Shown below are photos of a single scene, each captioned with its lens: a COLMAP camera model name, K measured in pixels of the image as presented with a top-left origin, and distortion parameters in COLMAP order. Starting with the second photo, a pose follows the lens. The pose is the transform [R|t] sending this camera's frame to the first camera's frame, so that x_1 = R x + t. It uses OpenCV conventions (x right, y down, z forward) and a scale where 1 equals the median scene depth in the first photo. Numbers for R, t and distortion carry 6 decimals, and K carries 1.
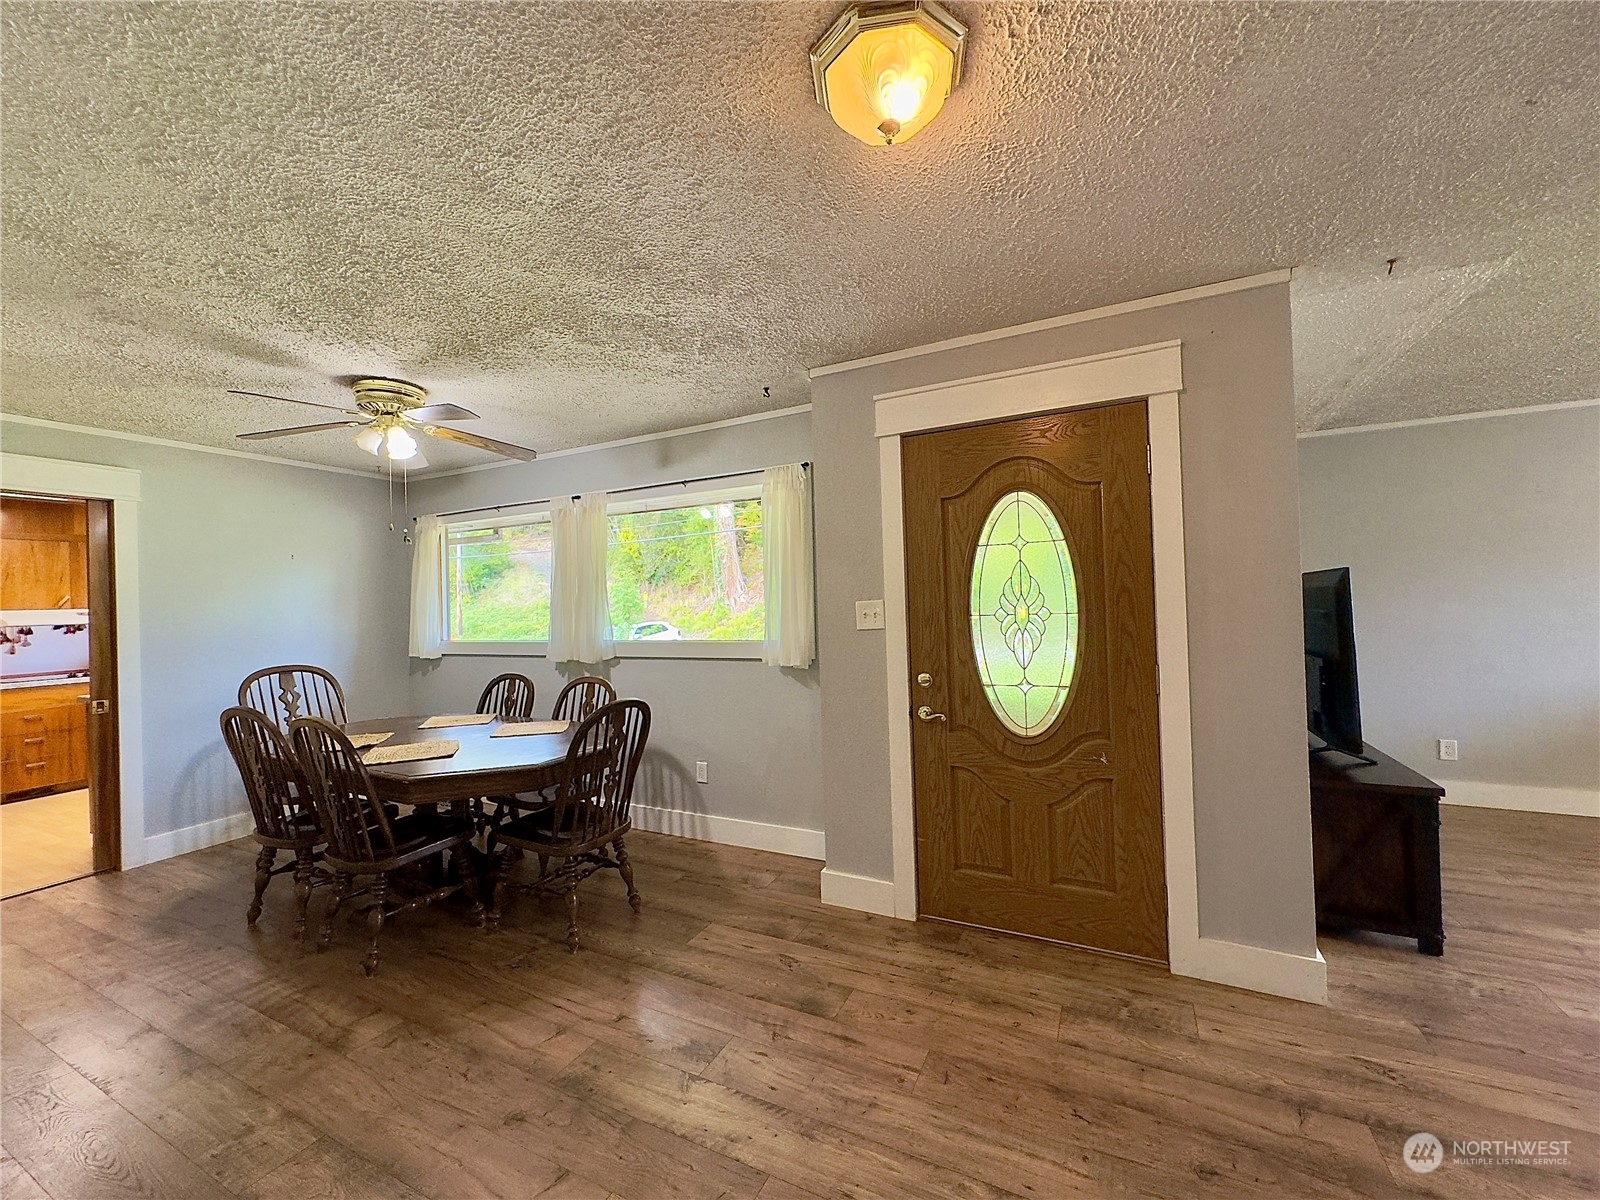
lens RADIAL K [[632.9, 0, 796.6], [0, 632.9, 601.0], [0, 0, 1]] dist [-0.001055, -0.000018]
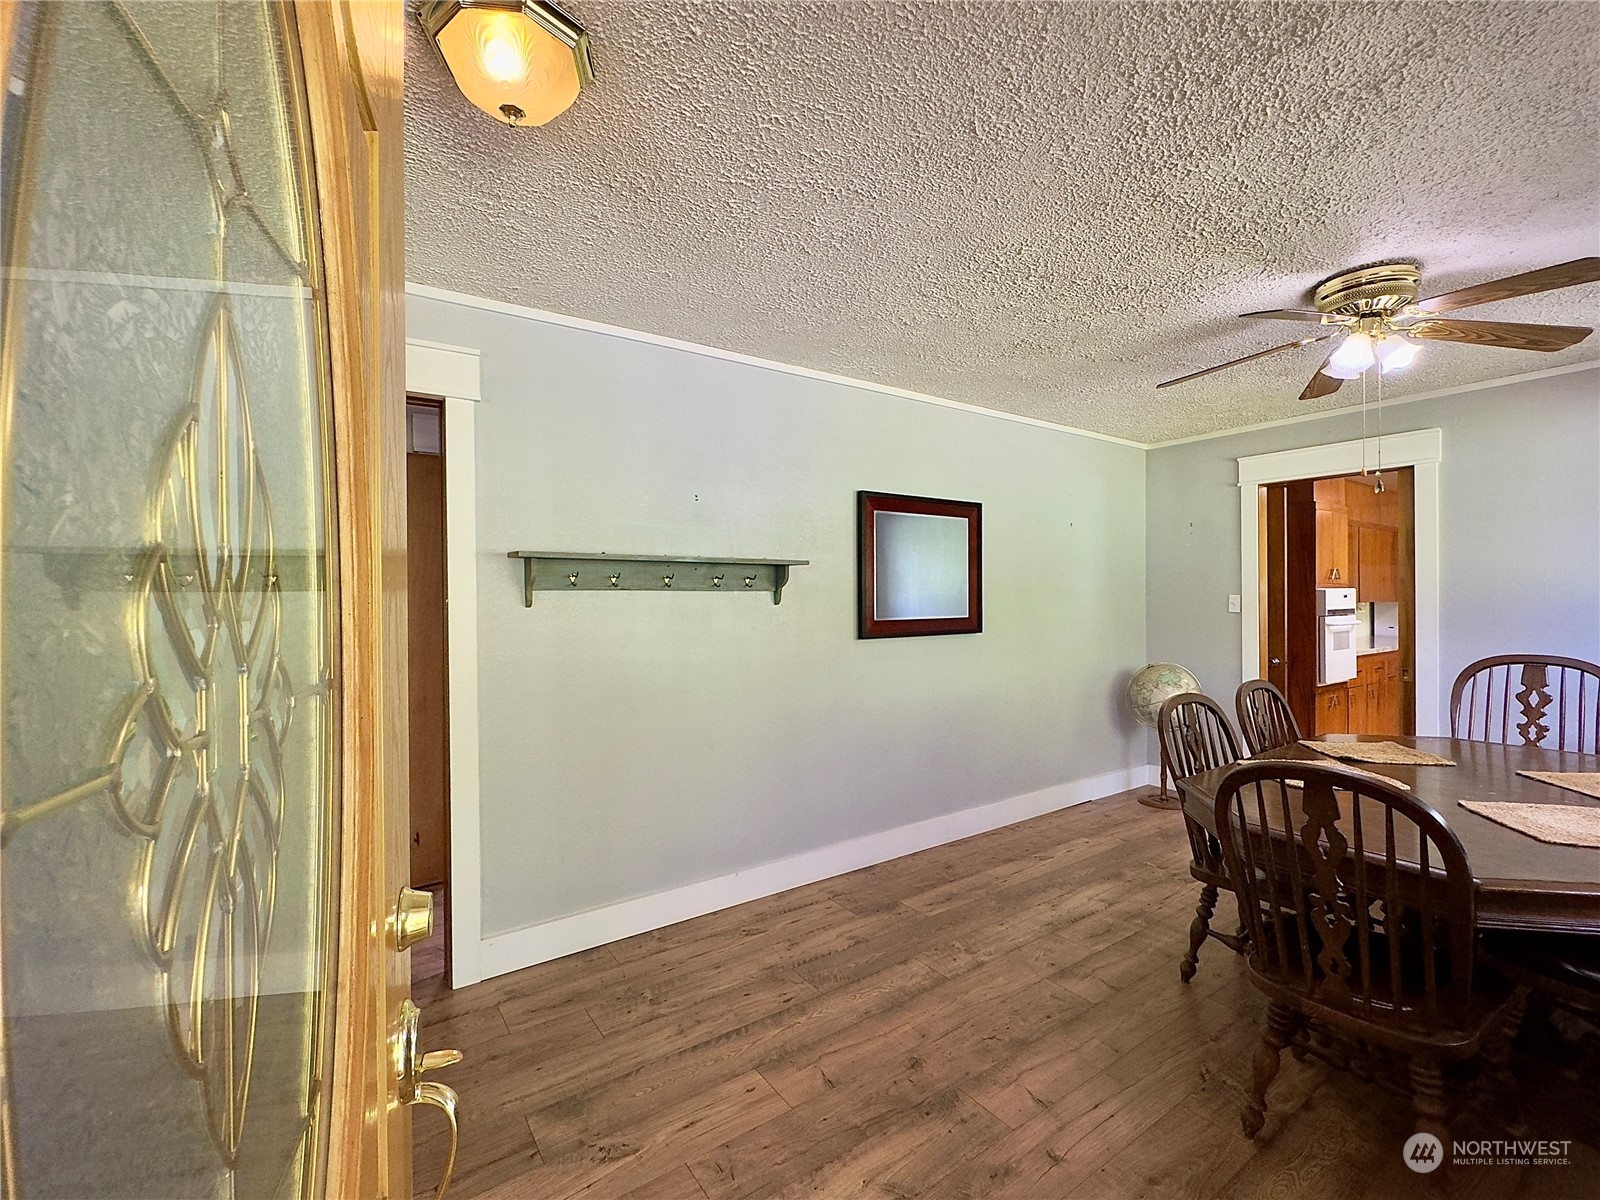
lens RADIAL K [[700.7, 0, 802.0], [0, 700.7, 601.7], [0, 0, 1]] dist [-0.000292, -0.000026]
pose [[-0.471974, 0.040652, -0.880675, 0.456855], [0.027324, 0.999131, 0.031477, -0.012409], [0.881189, -0.009208, -0.472674, 0.950217]]
